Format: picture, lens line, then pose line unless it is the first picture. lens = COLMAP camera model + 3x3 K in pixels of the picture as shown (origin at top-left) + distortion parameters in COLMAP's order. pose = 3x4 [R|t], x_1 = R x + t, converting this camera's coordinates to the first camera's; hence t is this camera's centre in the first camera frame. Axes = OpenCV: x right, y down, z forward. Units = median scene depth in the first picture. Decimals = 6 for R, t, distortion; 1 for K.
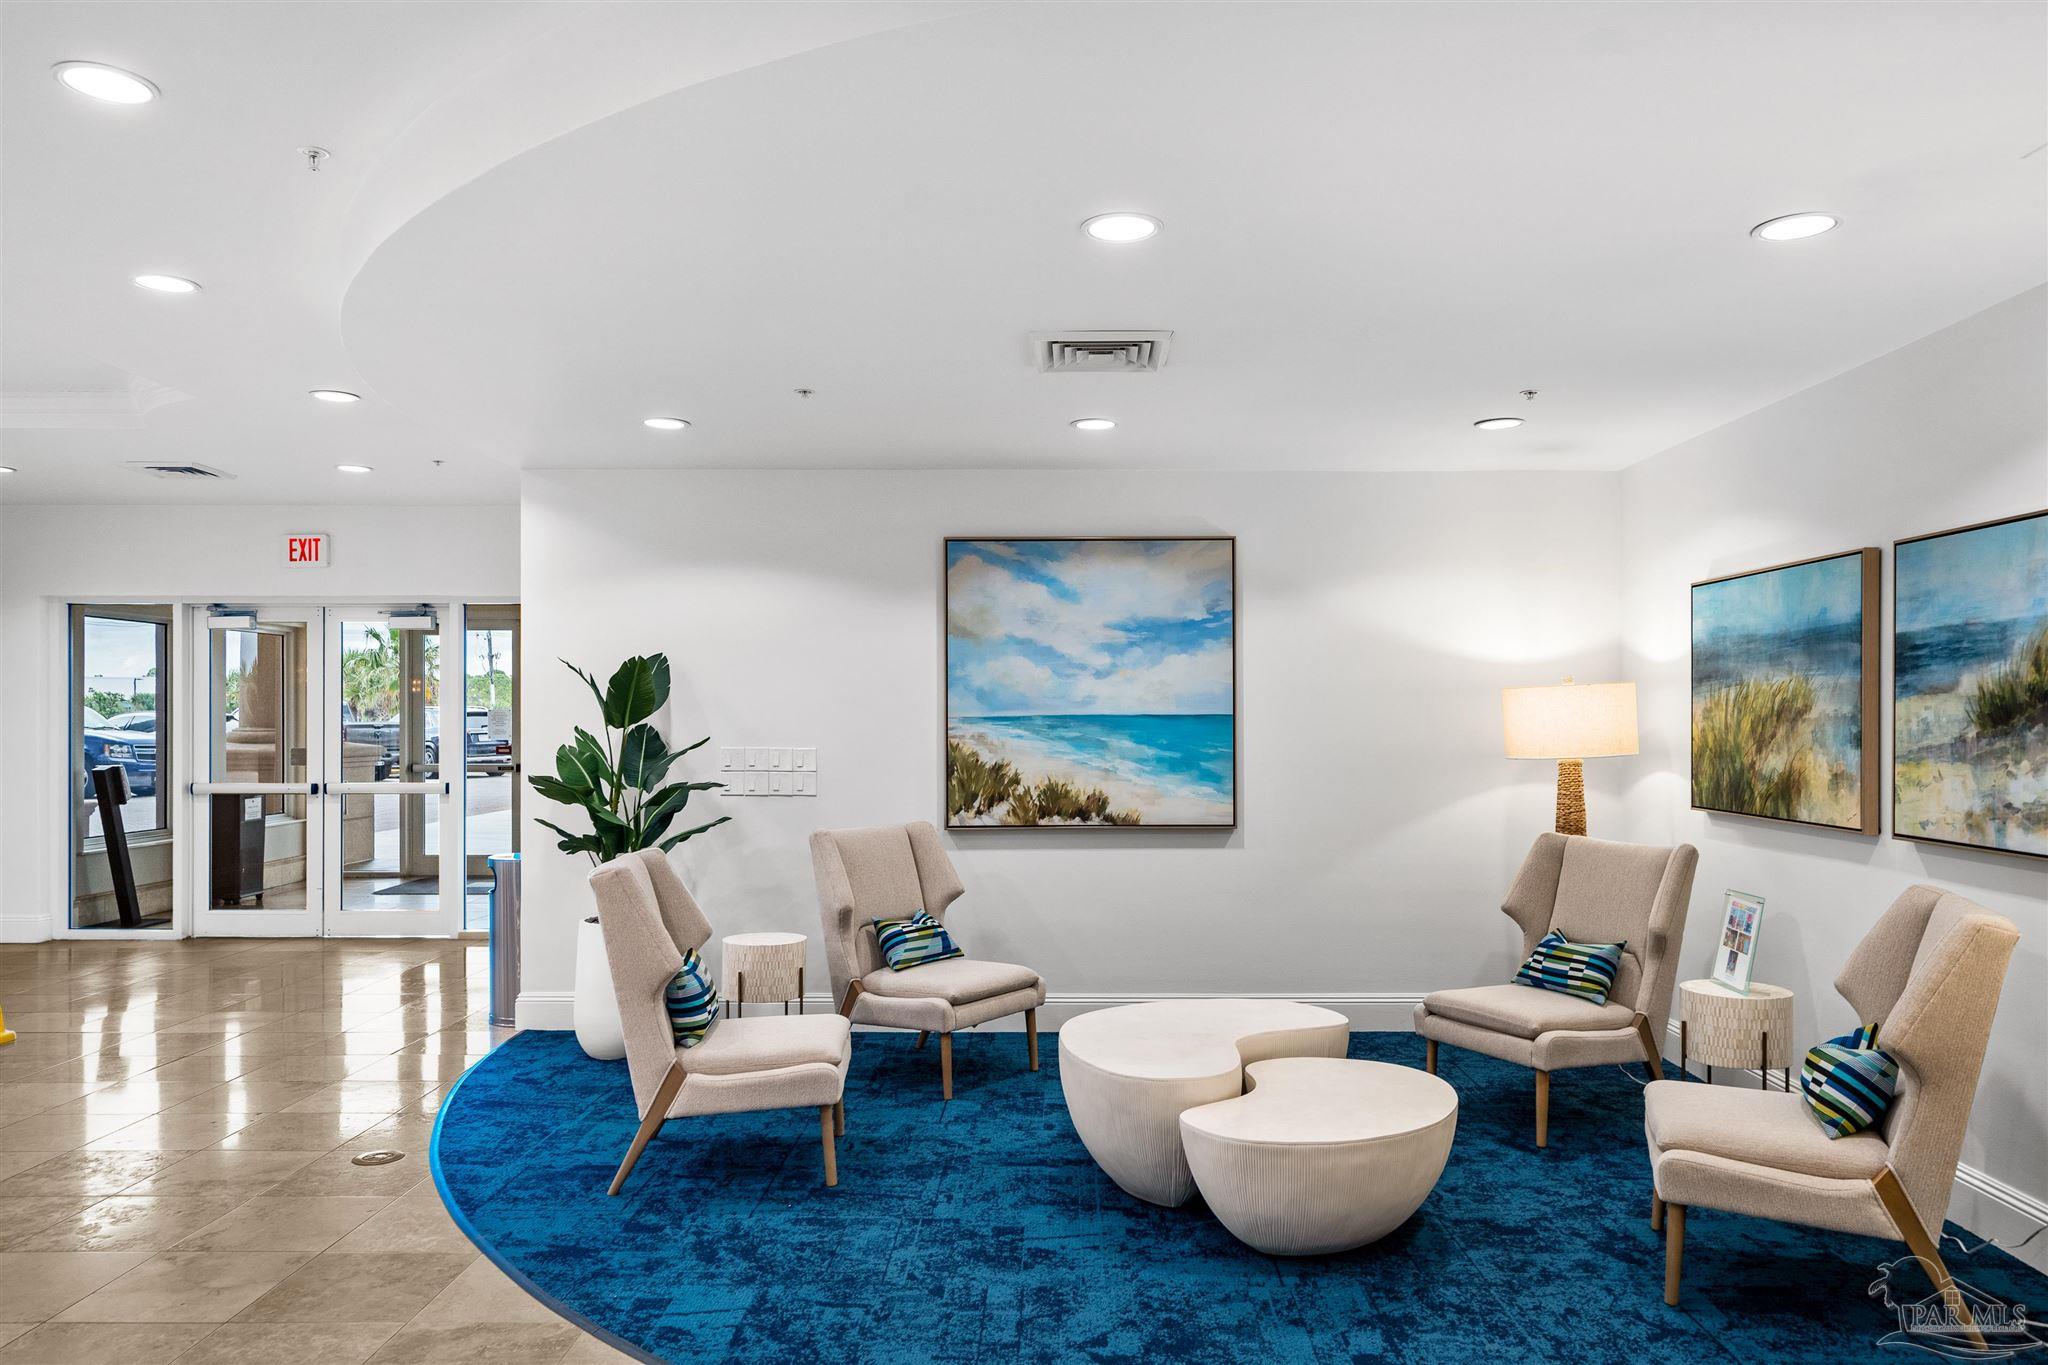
lens RADIAL K [[1380.4, 0, 1021.2], [0, 1380.4, 718.4], [0, 0, 1]] dist [0.004778, 0.003976]
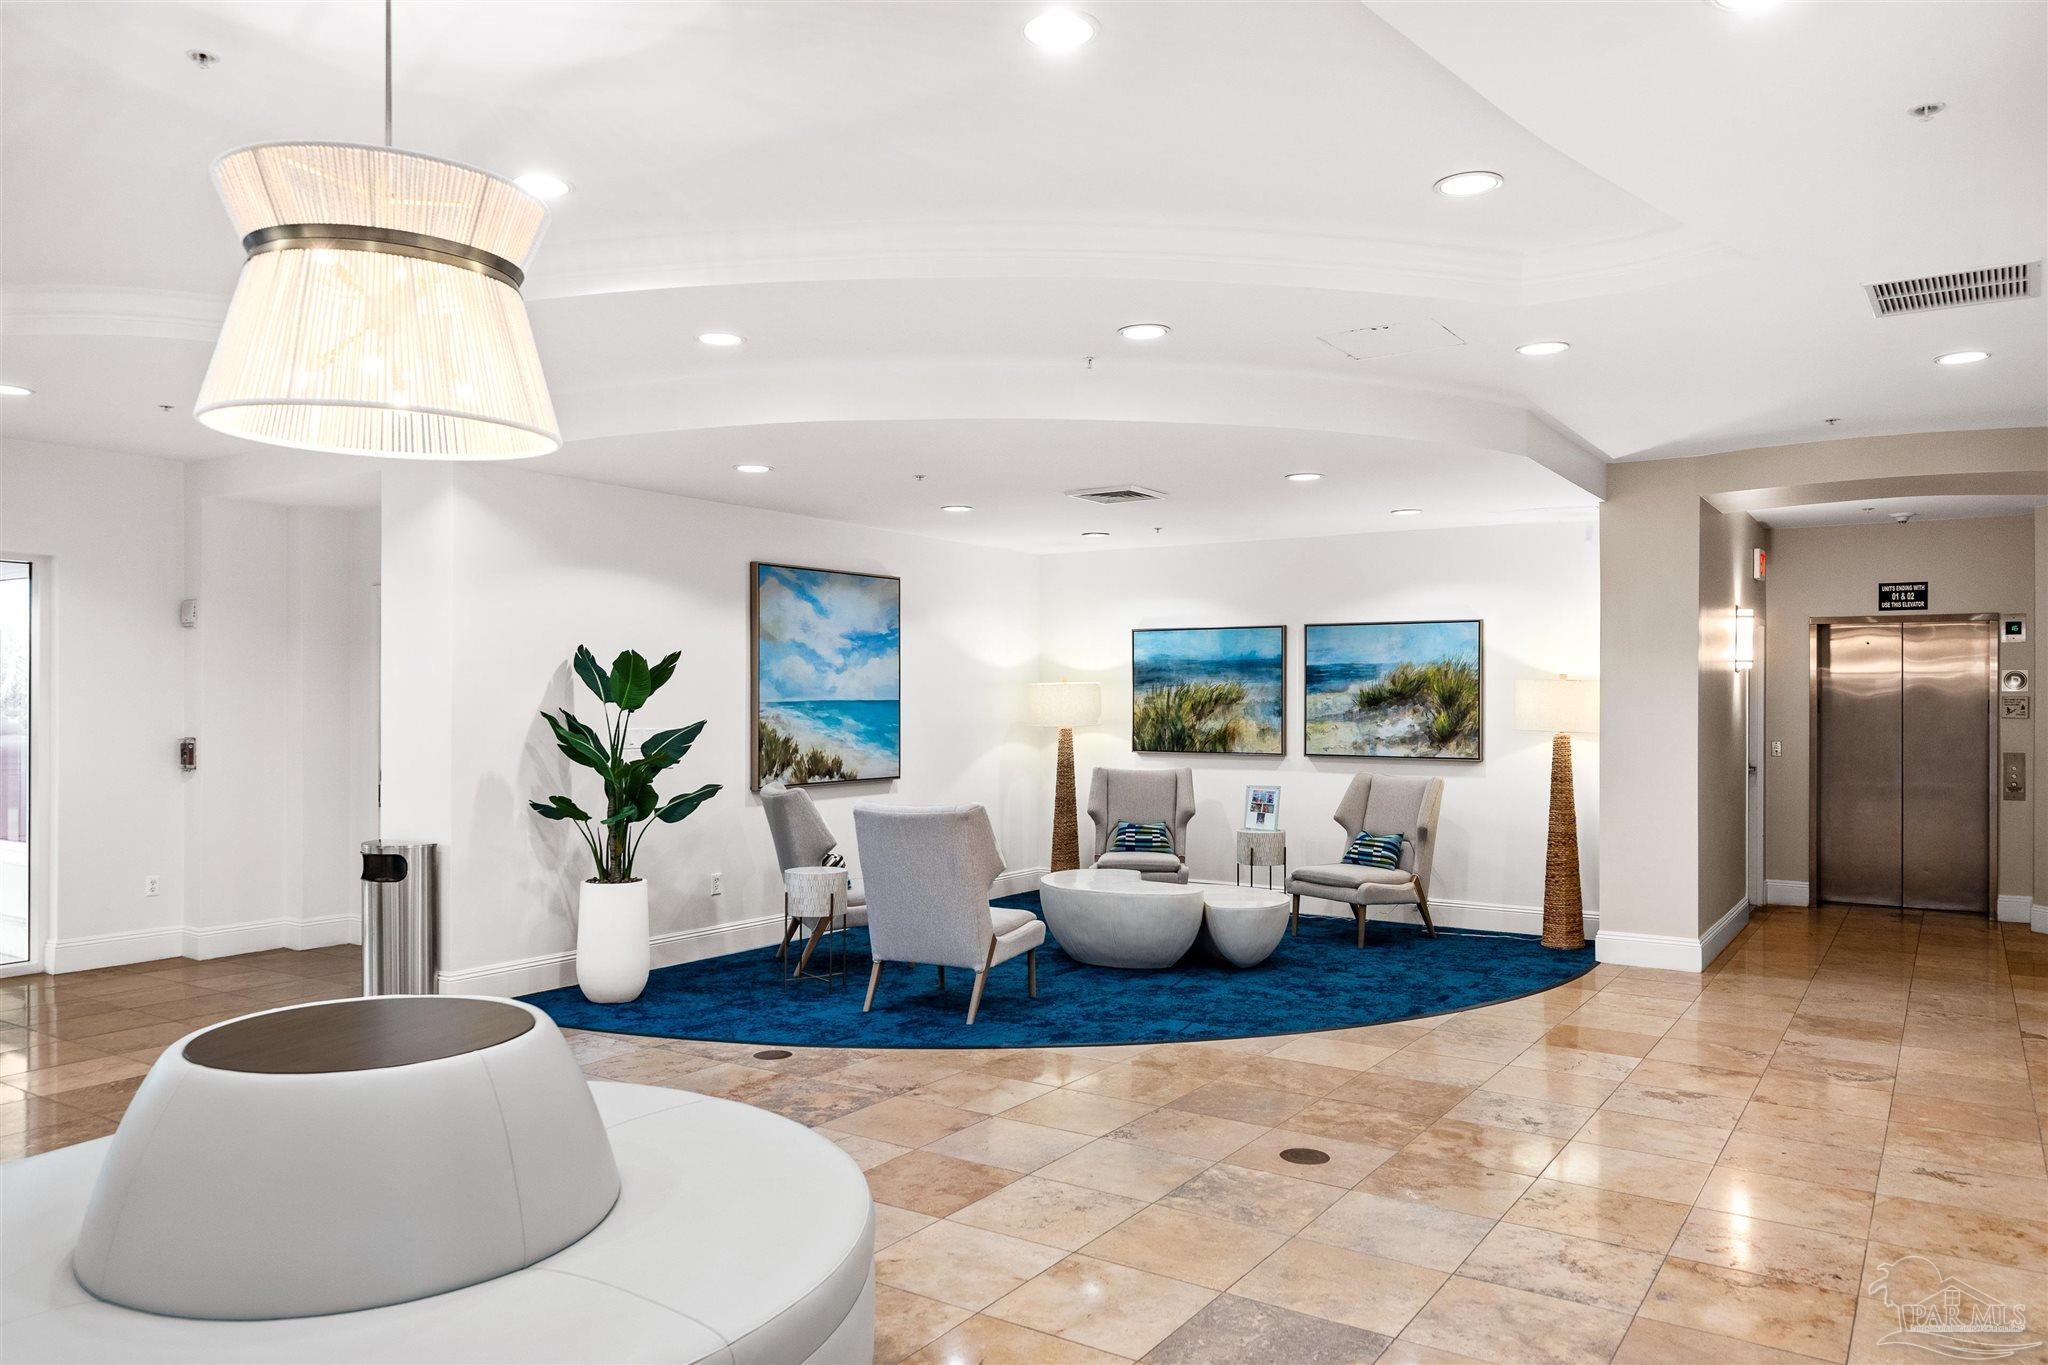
lens RADIAL K [[1380.4, 0, 1021.2], [0, 1380.4, 718.4], [0, 0, 1]] dist [0.004778, 0.003976]
pose [[0.560292, -0.010563, 0.828228, -0.977902], [-0.000331, 0.999916, 0.012977, -0.002609], [-0.828295, -0.007545, 0.560242, 0.081624]]
